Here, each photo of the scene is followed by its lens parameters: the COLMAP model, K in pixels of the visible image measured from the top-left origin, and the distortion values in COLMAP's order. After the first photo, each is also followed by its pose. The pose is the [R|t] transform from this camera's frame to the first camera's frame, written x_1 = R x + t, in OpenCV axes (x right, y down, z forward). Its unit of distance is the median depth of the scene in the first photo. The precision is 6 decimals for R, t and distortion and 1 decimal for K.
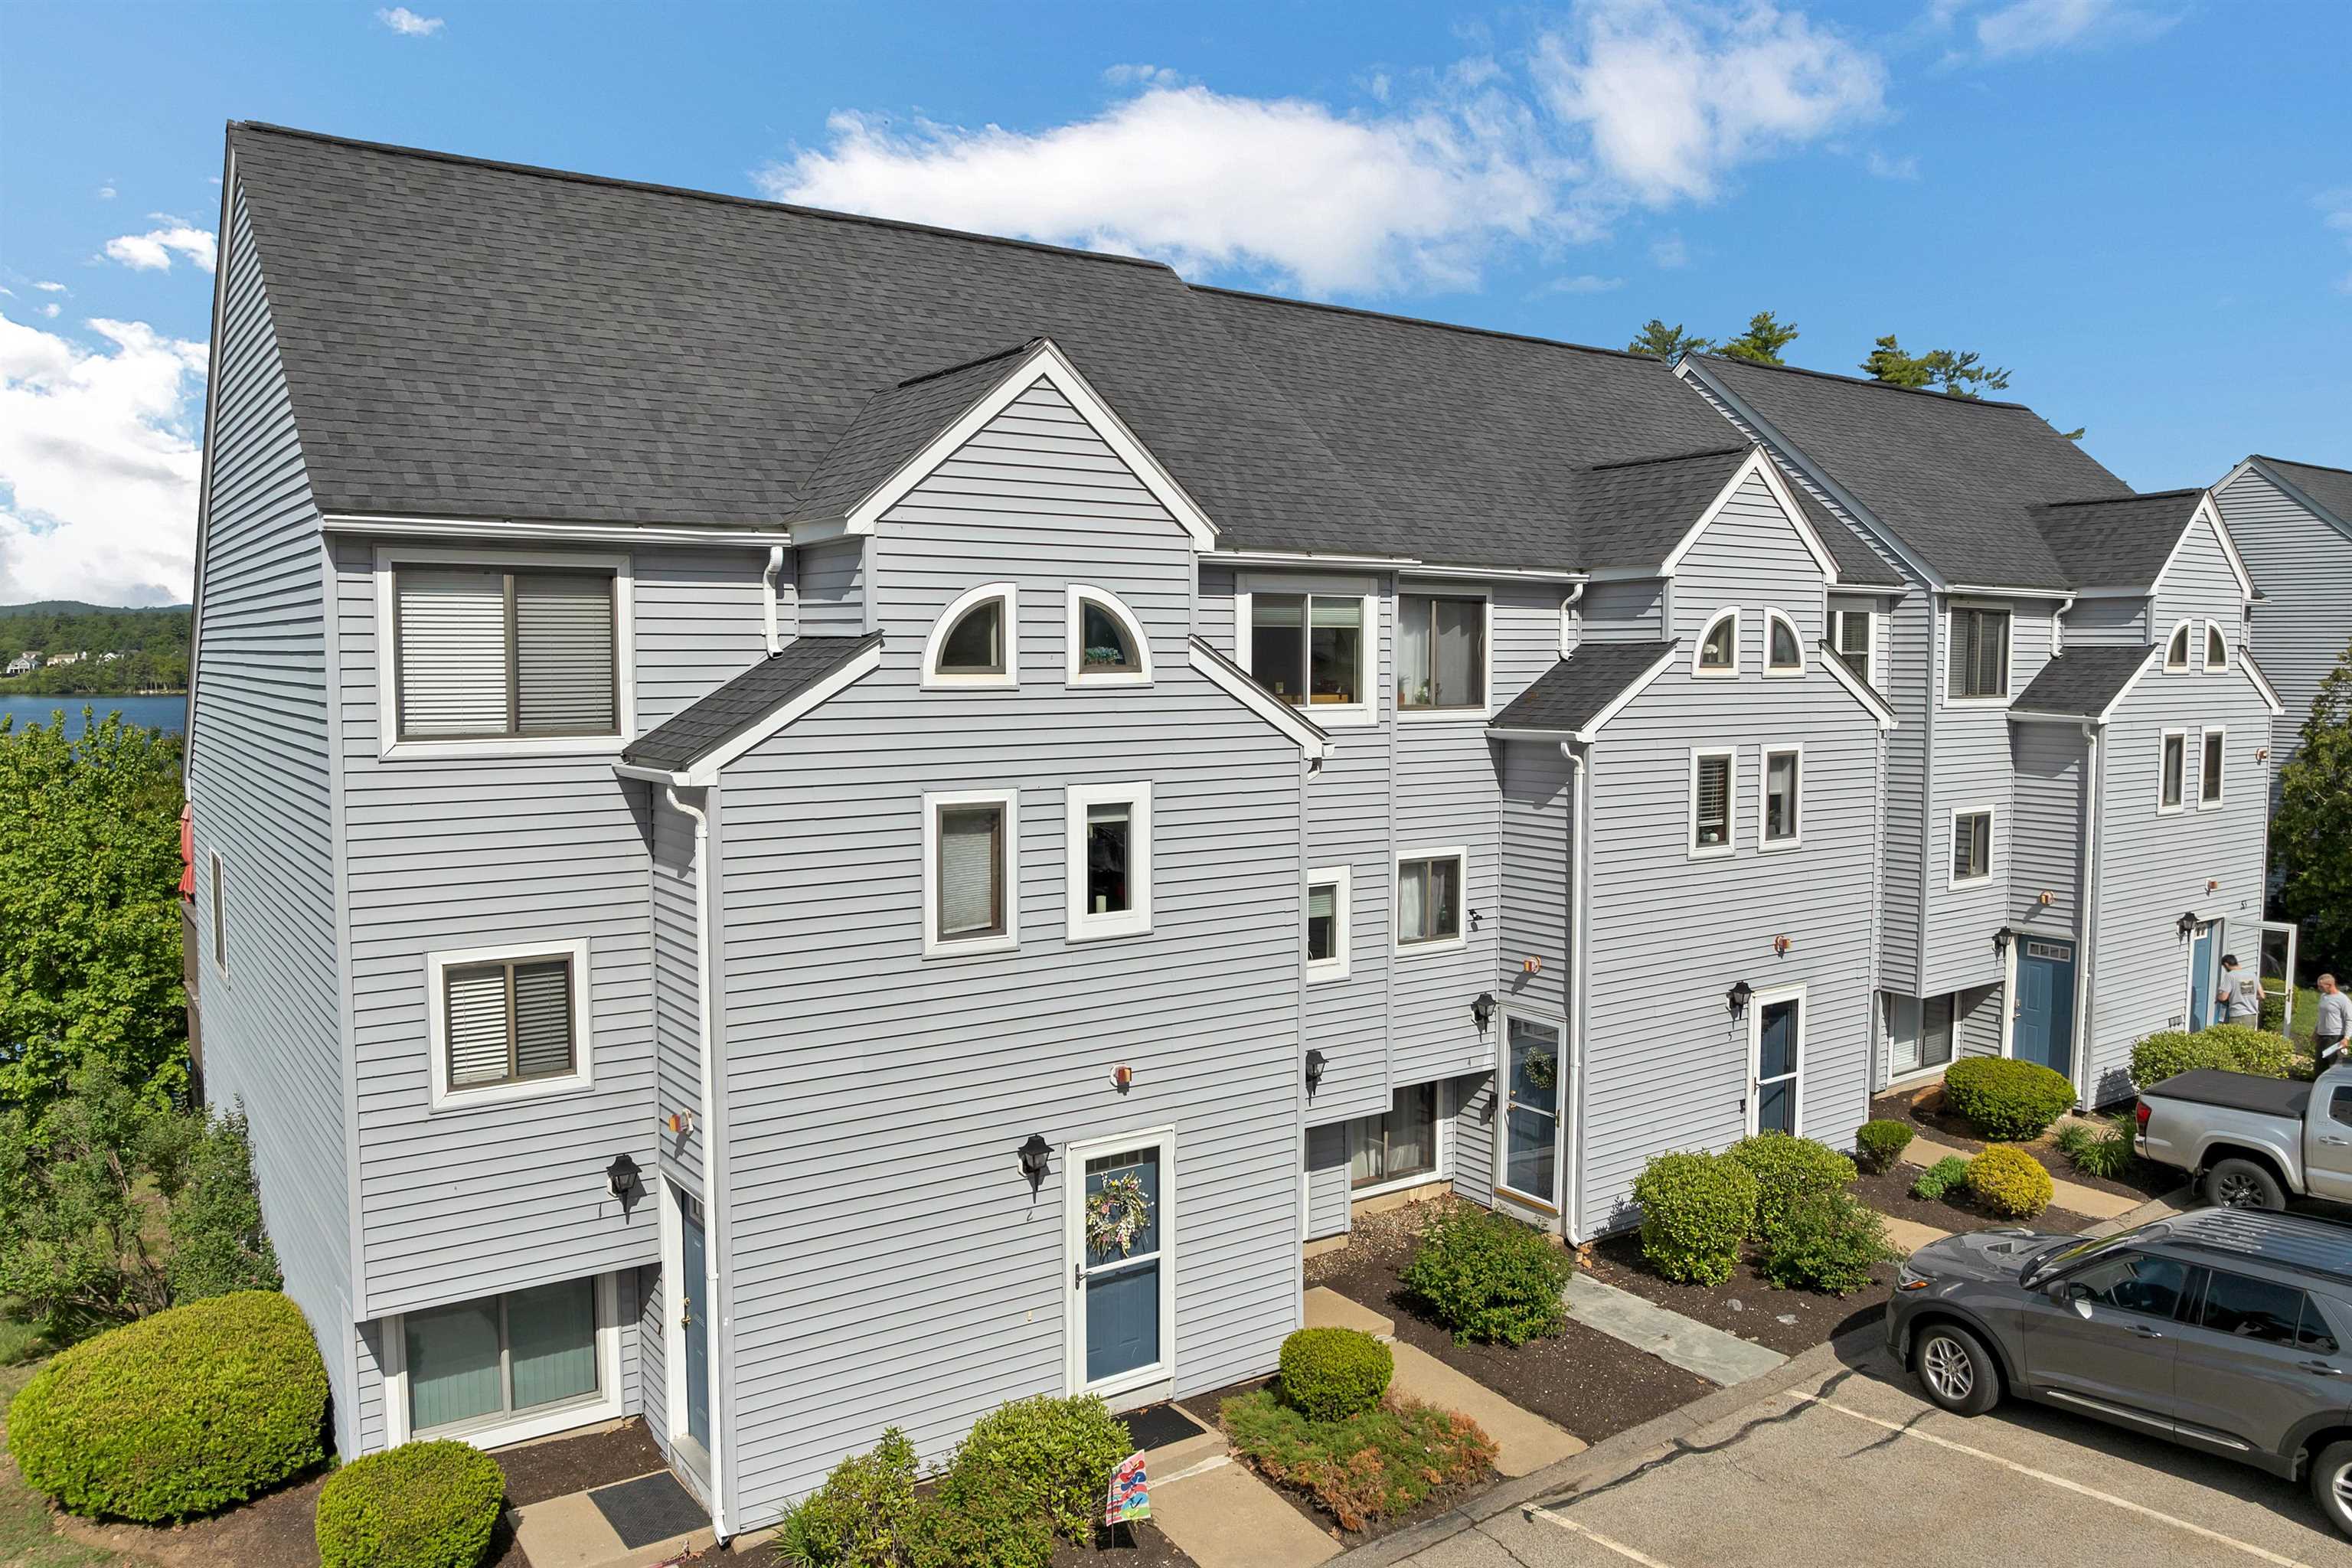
lens RADIAL K [[1689.7, 0, 1191.2], [0, 1689.7, 781.2], [0, 0, 1]] dist [-0.041085, 0.005562]
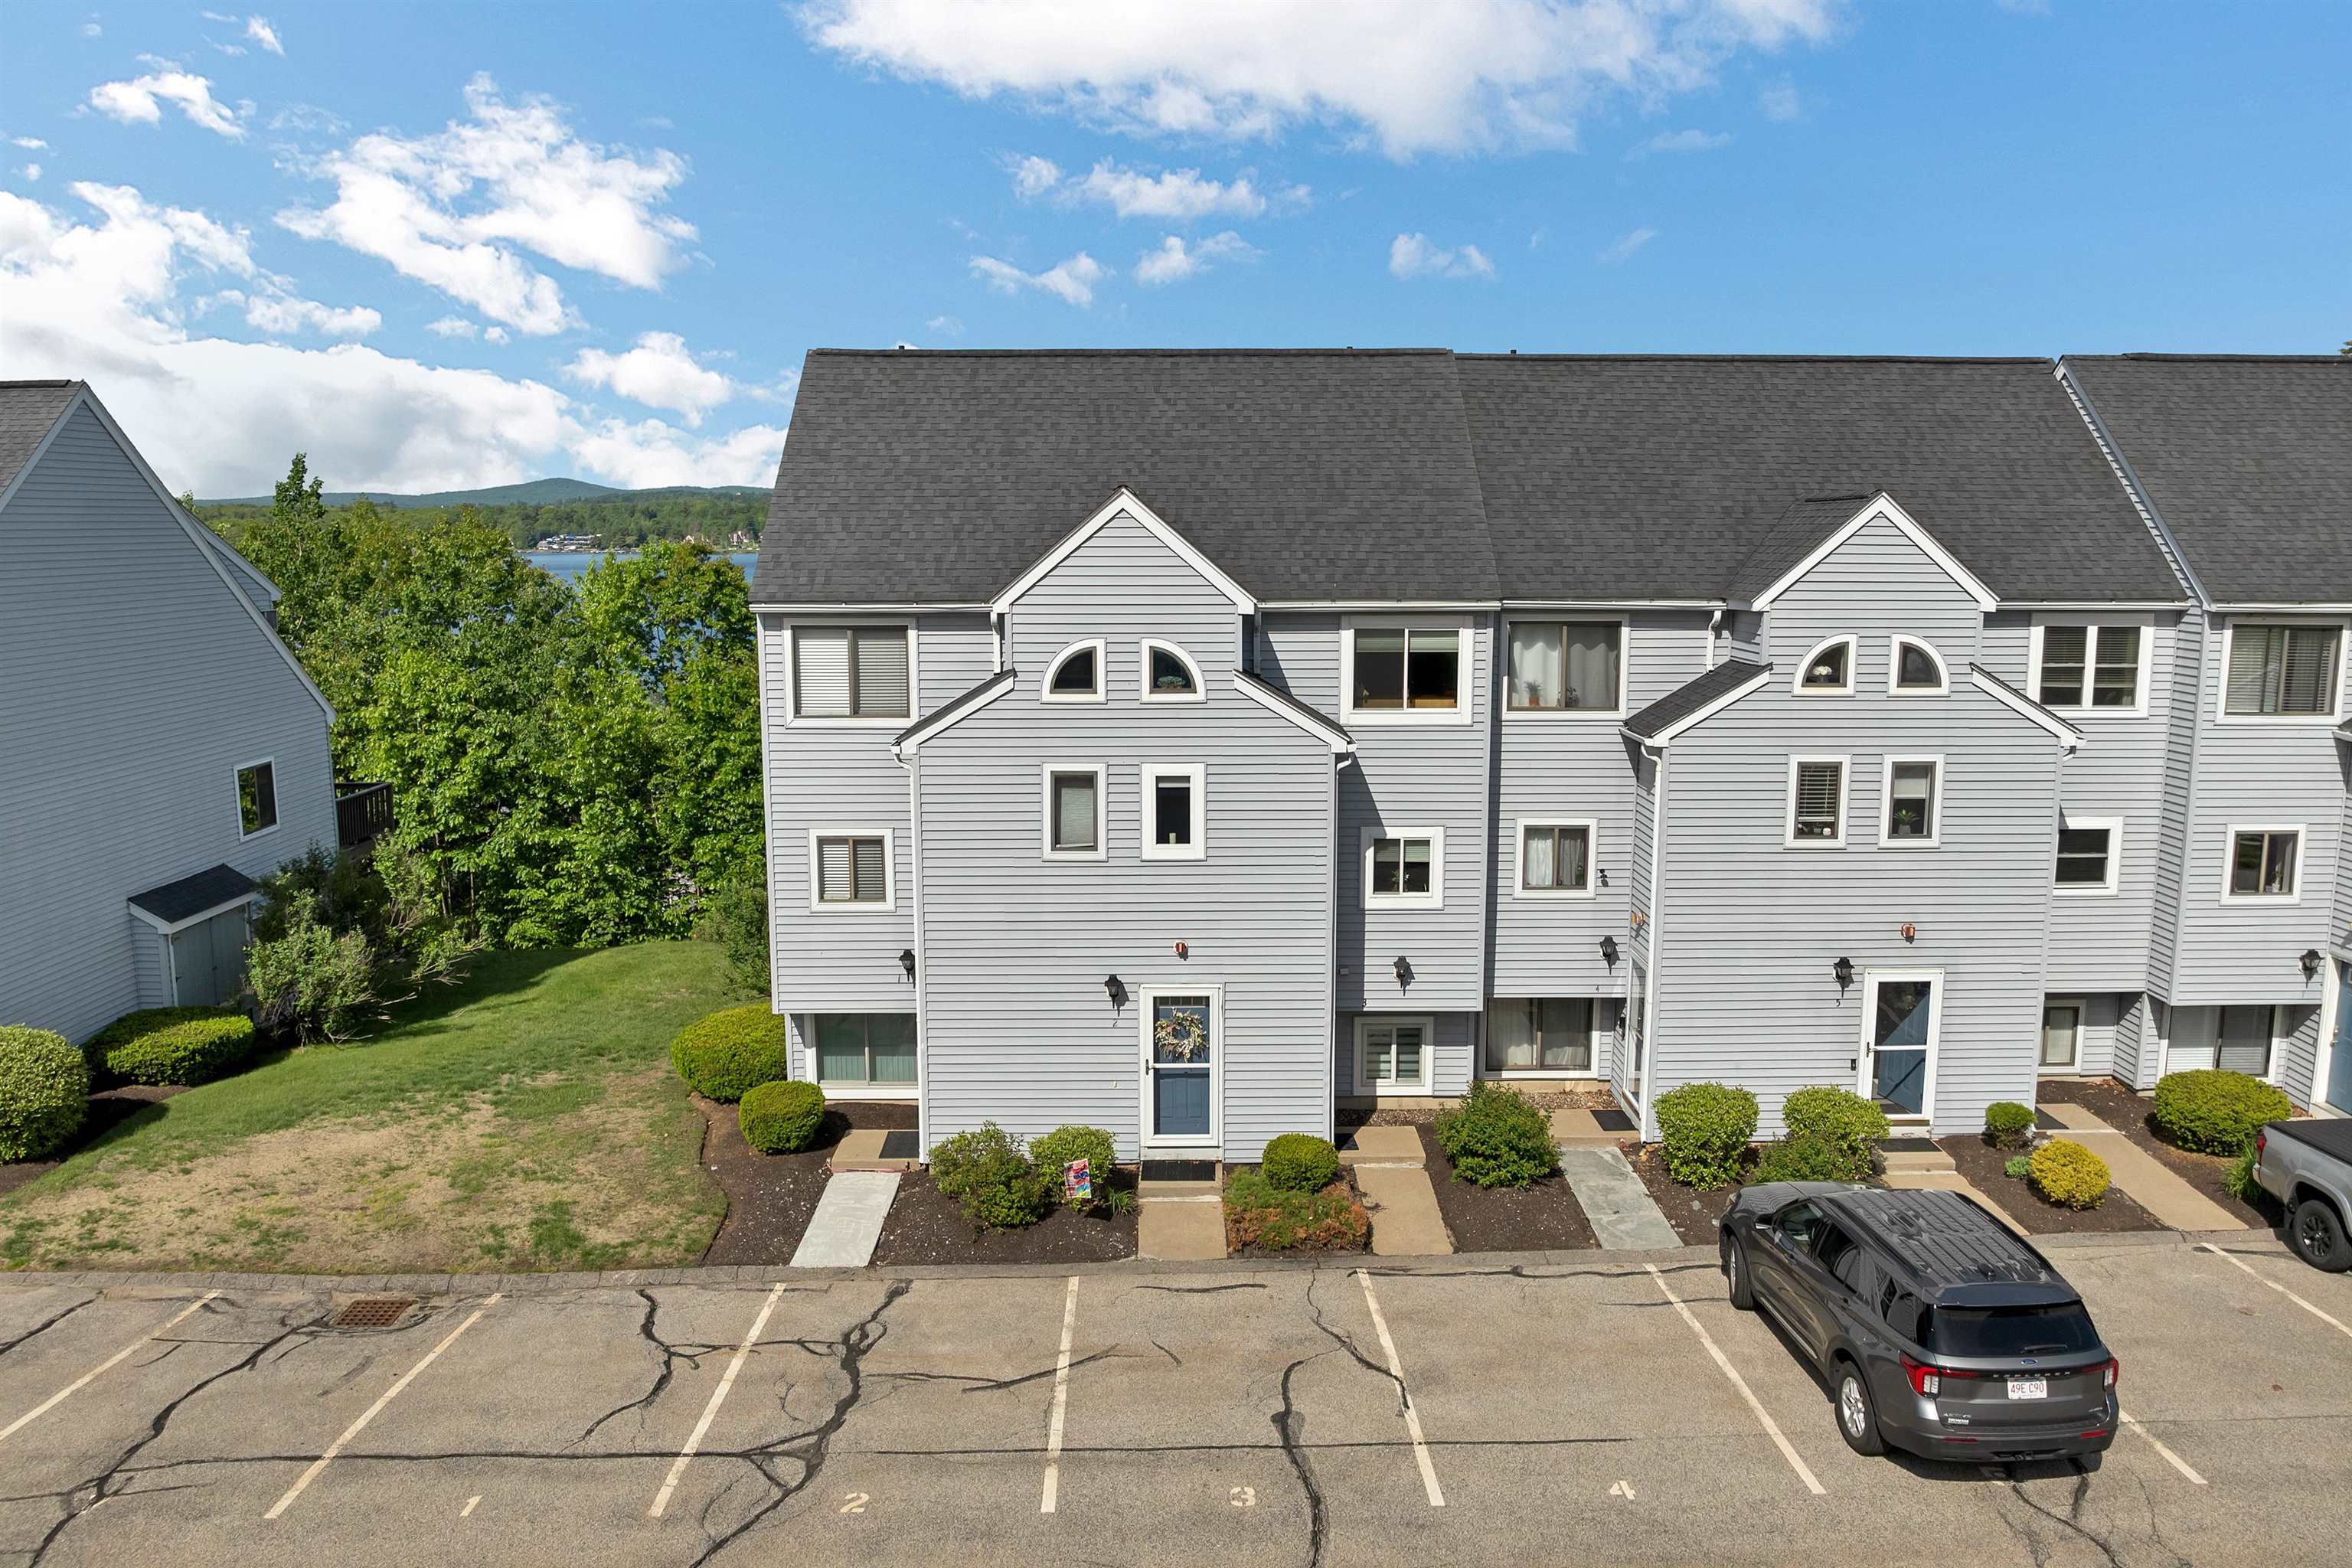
lens RADIAL K [[1689.7, 0, 1191.2], [0, 1689.7, 781.2], [0, 0, 1]] dist [-0.041085, 0.005562]
pose [[0.823535, 0.084936, -0.560871, 0.830663], [-0.041840, 0.995129, 0.089263, -0.120330], [0.565720, -0.050044, 0.823077, -0.281998]]
